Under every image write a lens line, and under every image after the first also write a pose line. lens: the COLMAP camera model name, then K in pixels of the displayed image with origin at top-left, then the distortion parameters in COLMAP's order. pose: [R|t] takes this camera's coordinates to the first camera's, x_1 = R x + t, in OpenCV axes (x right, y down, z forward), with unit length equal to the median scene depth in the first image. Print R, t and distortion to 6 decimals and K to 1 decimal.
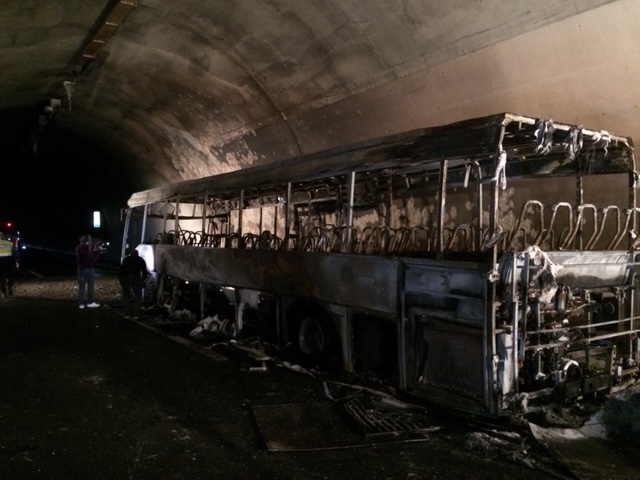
lens RADIAL K [[546.6, 0, 322.1], [0, 546.6, 239.5], [0, 0, 1]] dist [0.086562, -0.112292]
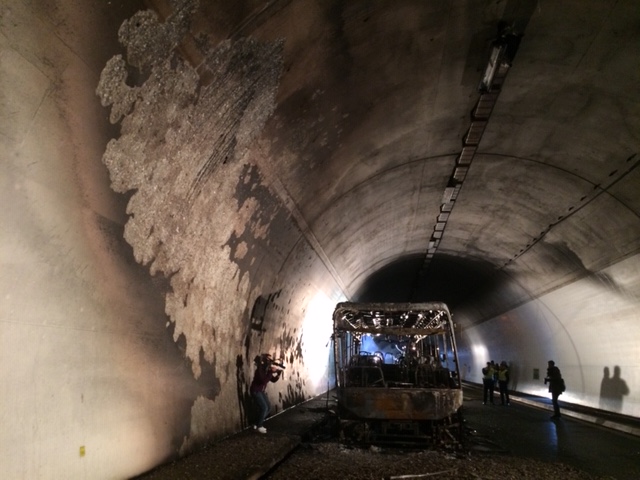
lens RADIAL K [[546.6, 0, 322.1], [0, 546.6, 239.5], [0, 0, 1]] dist [0.086562, -0.112292]
pose [[-0.758661, 0.120846, 0.640179, -0.721087], [-0.024196, 0.976741, -0.213052, -0.002018], [-0.651036, -0.177125, -0.738092, 1.713110]]
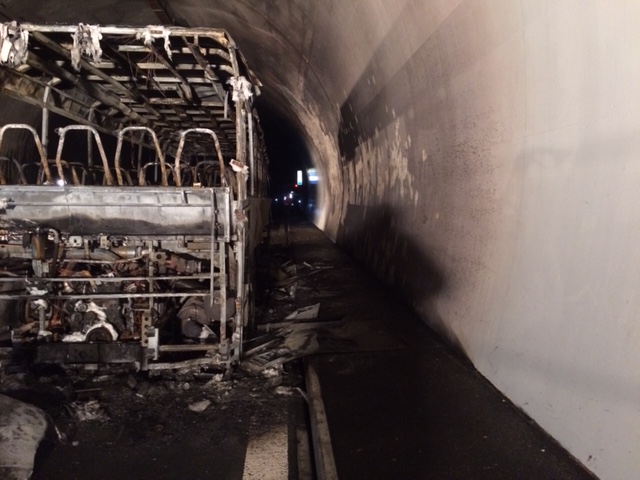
lens RADIAL K [[546.6, 0, 322.1], [0, 546.6, 239.5], [0, 0, 1]] dist [0.086562, -0.112292]
pose [[0.866080, 0.037590, -0.498491, 0.443884], [-0.000926, 0.997288, 0.073595, 0.014587], [0.499905, -0.063277, 0.863765, 0.184940]]
